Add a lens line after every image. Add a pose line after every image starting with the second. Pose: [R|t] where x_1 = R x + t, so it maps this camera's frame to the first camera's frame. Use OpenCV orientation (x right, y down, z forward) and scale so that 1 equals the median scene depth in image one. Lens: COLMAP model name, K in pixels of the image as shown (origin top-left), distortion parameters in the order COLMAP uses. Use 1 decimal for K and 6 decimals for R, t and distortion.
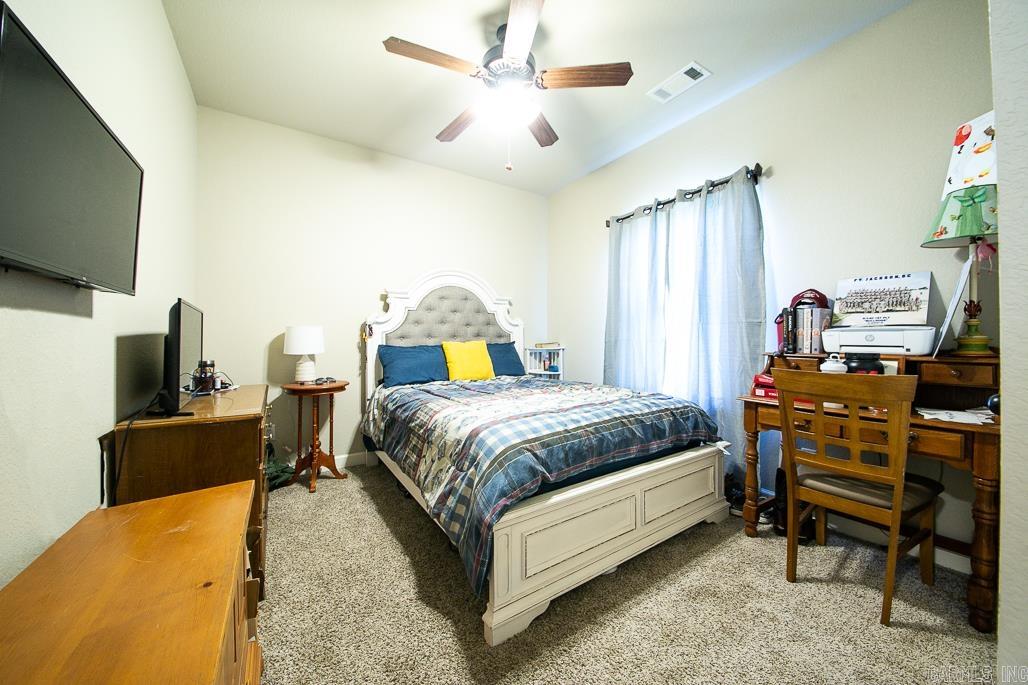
lens RADIAL K [[363.5, 0, 508.3], [0, 363.5, 339.4], [0, 0, 1]] dist [-0.009932, -0.003001]
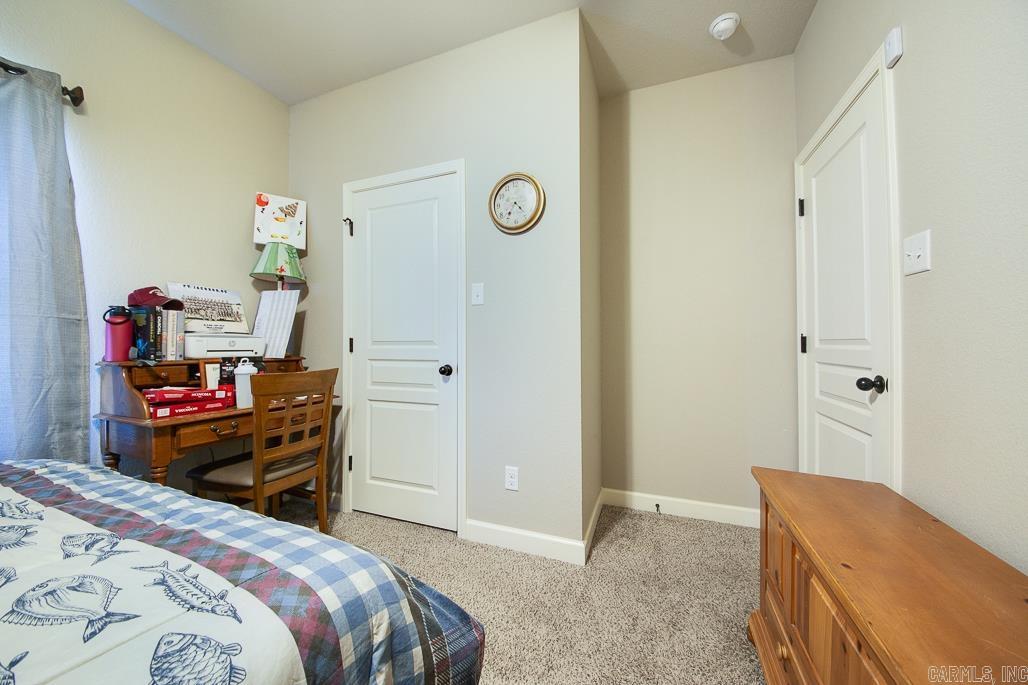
lens RADIAL K [[363.5, 0, 510.0], [0, 363.5, 342.1], [0, 0, 1]] dist [-0.009932, -0.003001]
pose [[-0.586842, 0.007277, 0.809669, -0.410697], [0.001123, 0.999966, -0.008174, 0.001510], [-0.809701, -0.003888, -0.586830, 0.922476]]
